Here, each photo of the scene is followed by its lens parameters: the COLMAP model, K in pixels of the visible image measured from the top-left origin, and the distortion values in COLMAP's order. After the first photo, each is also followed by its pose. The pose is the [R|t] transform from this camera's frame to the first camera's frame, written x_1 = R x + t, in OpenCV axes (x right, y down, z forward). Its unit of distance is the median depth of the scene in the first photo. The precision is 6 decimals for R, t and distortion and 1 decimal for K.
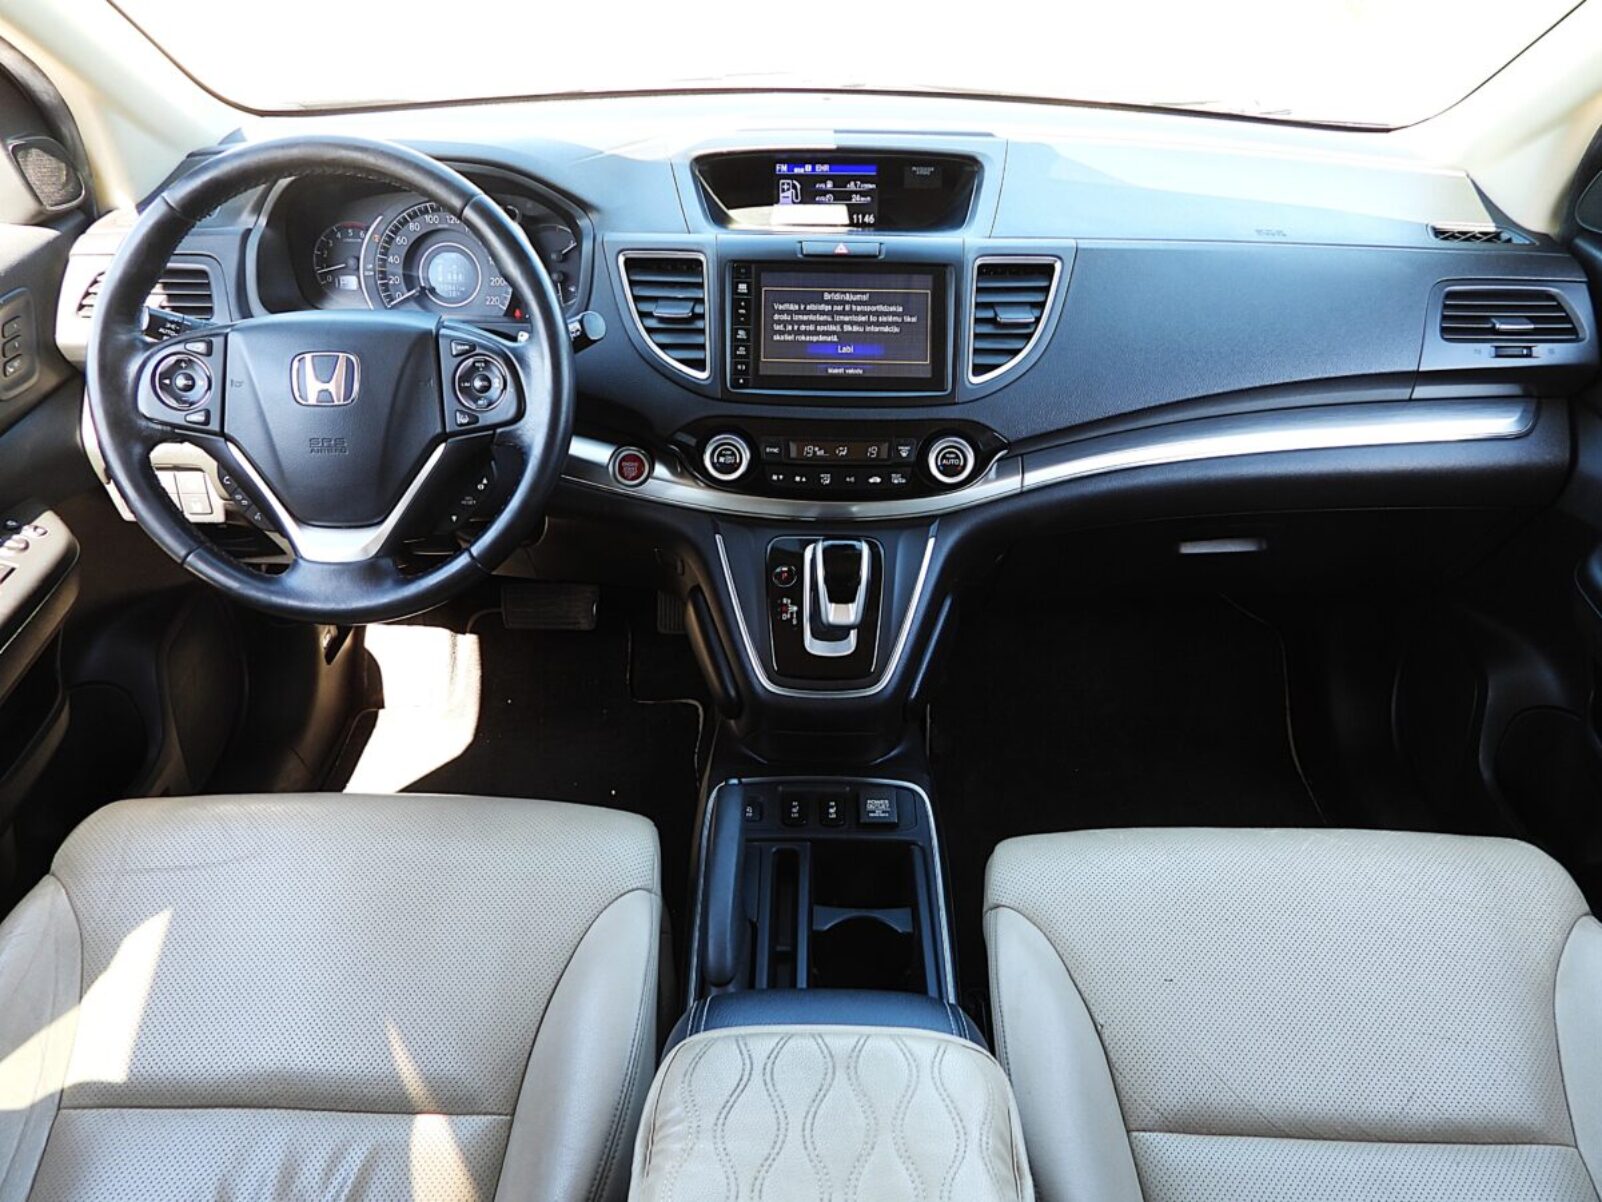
lens RADIAL K [[1128.2, 0, 801.0], [0, 1128.2, 601.0], [0, 0, 1]] dist [-0.015341, 0.003091]
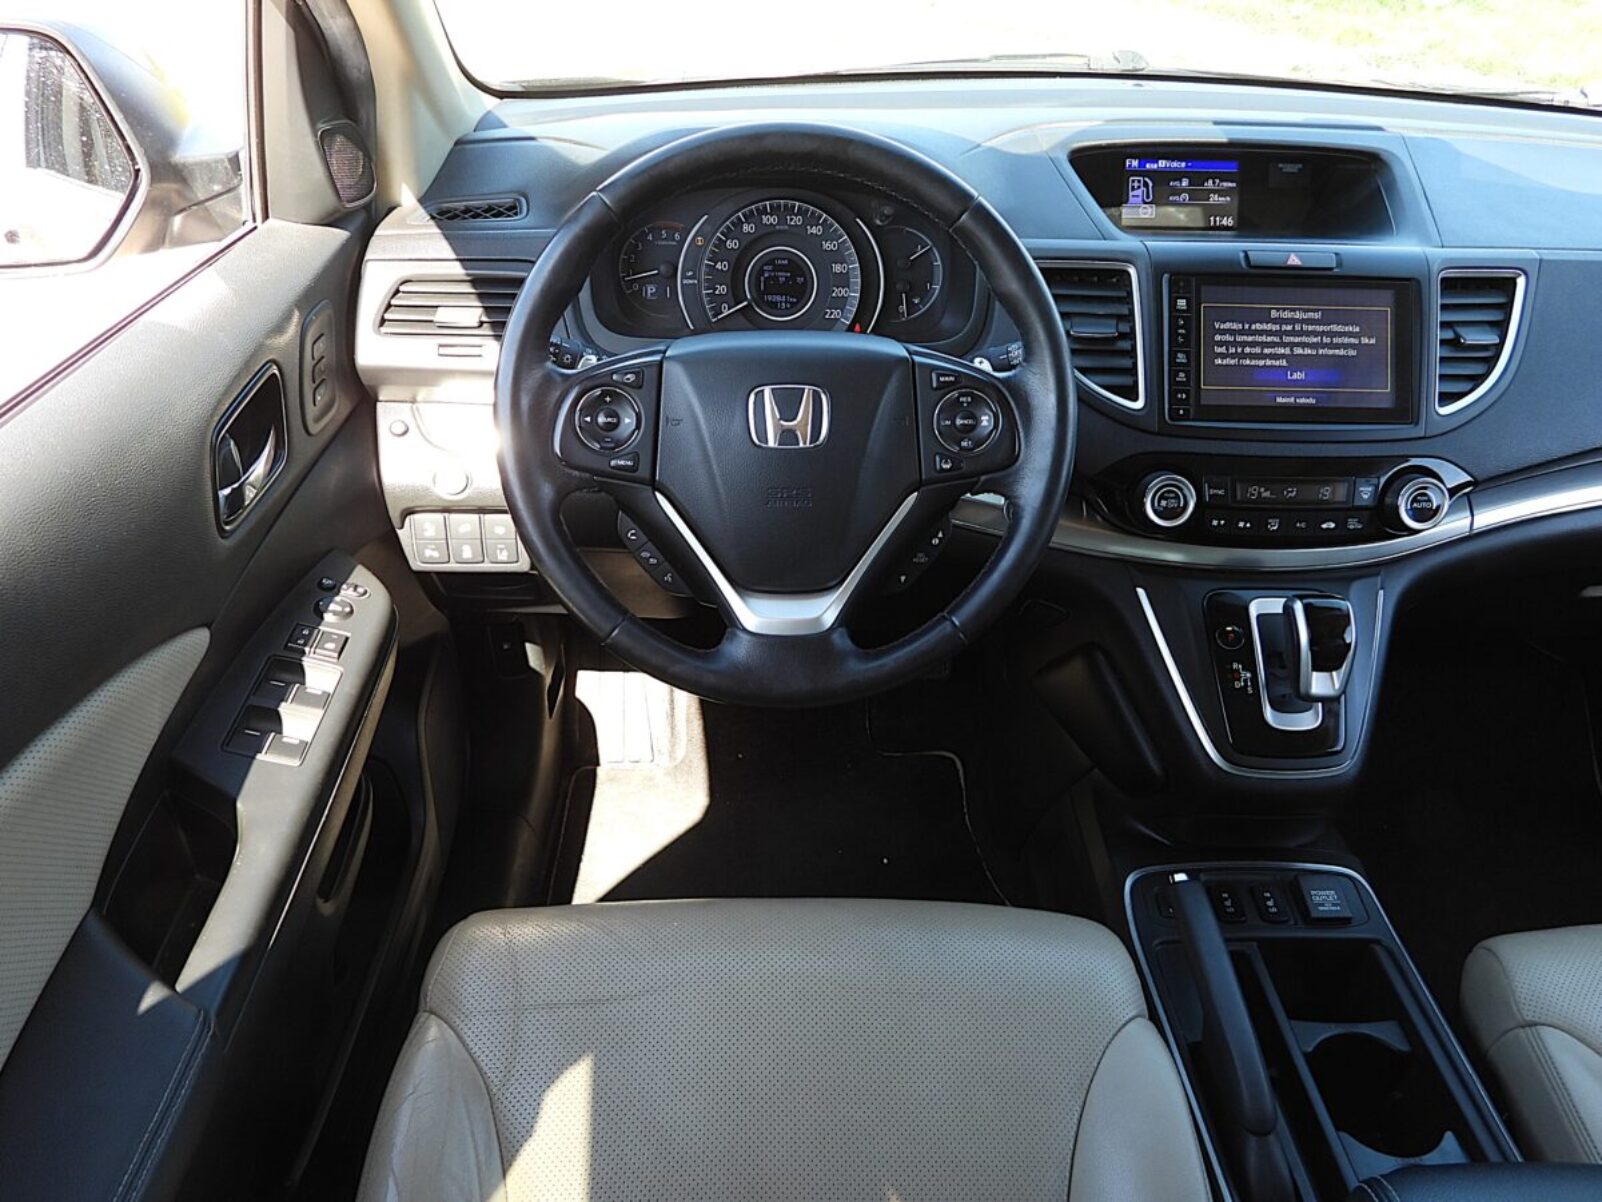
lens RADIAL K [[1168.7, 0, 801.0], [0, 1168.7, 601.0], [0, 0, 1]] dist [-0.007761, -0.005428]
pose [[0.999429, -0.006598, 0.033132, -0.372703], [0.006637, 0.999977, -0.001076, -0.050629], [-0.033125, 0.001295, 0.999450, 0.113810]]
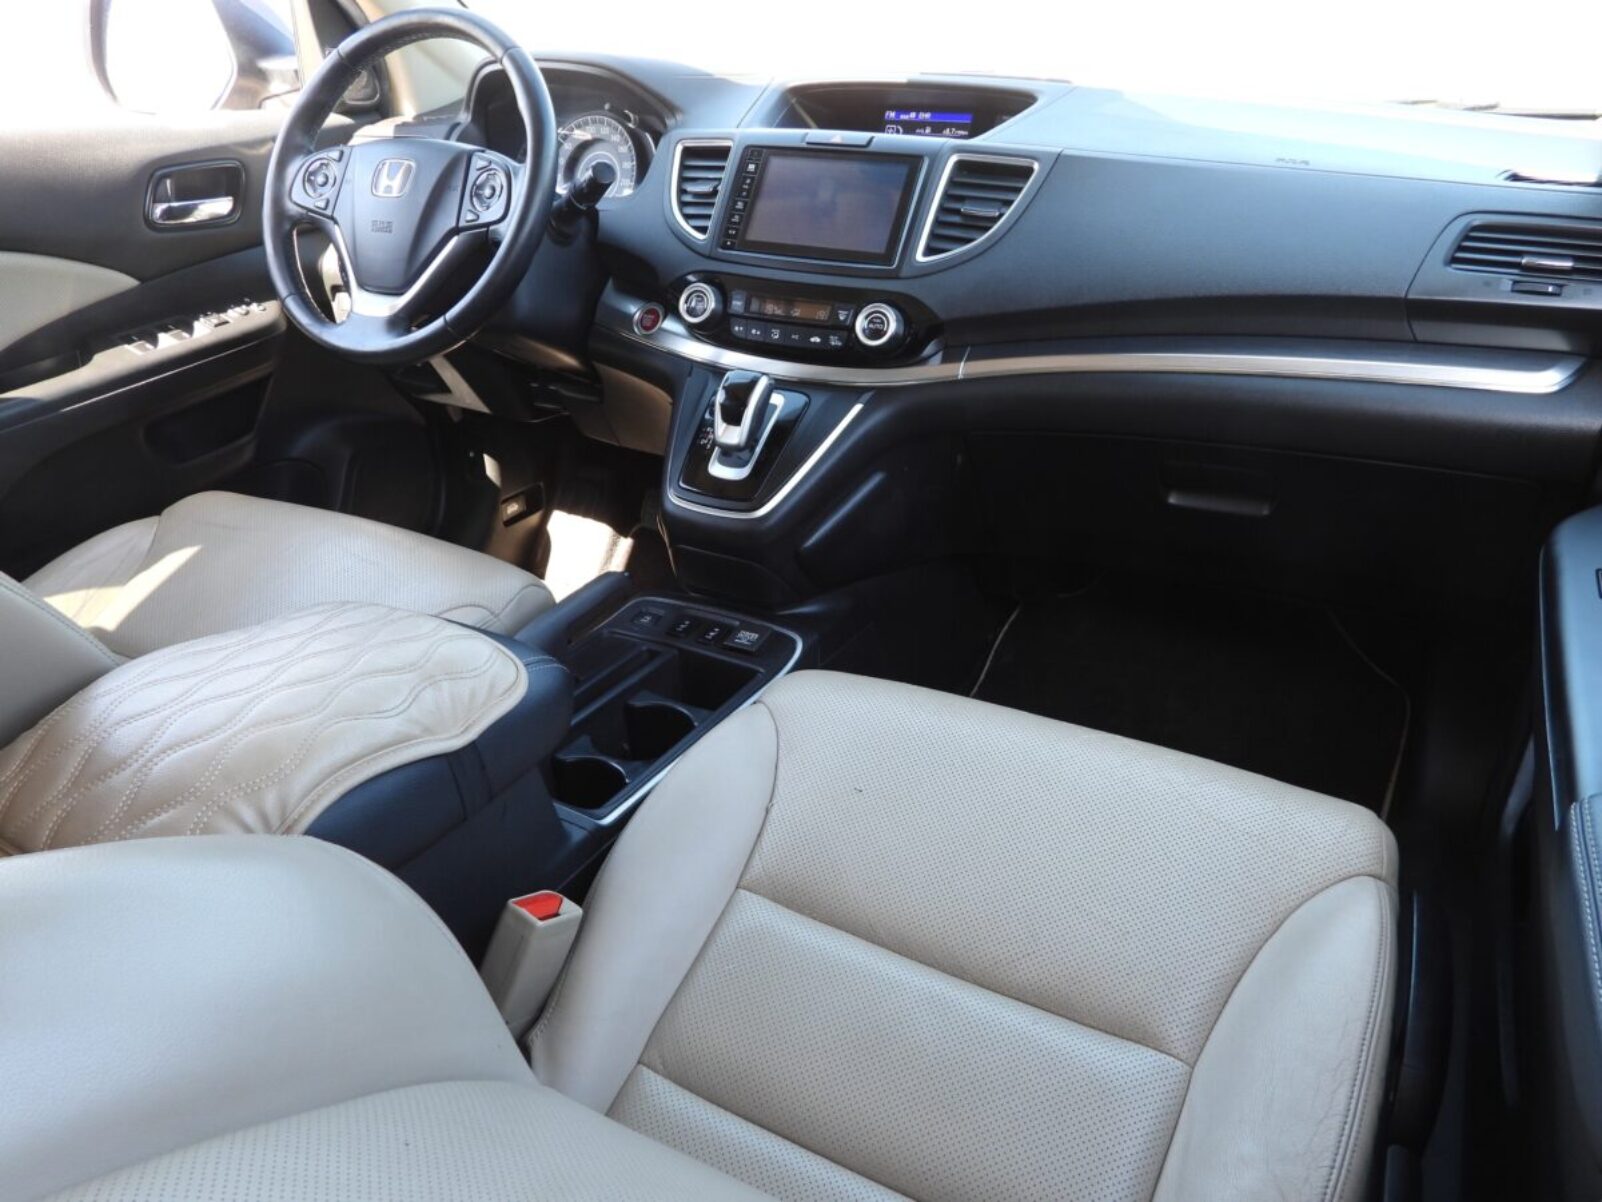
lens RADIAL K [[1168.7, 0, 801.0], [0, 1168.7, 601.0], [0, 0, 1]] dist [-0.007761, -0.005428]
pose [[0.887336, 0.196555, -0.417134, 0.573592], [-0.254905, 0.962906, -0.088515, 0.239033], [0.384263, 0.184872, 0.904524, 0.023285]]
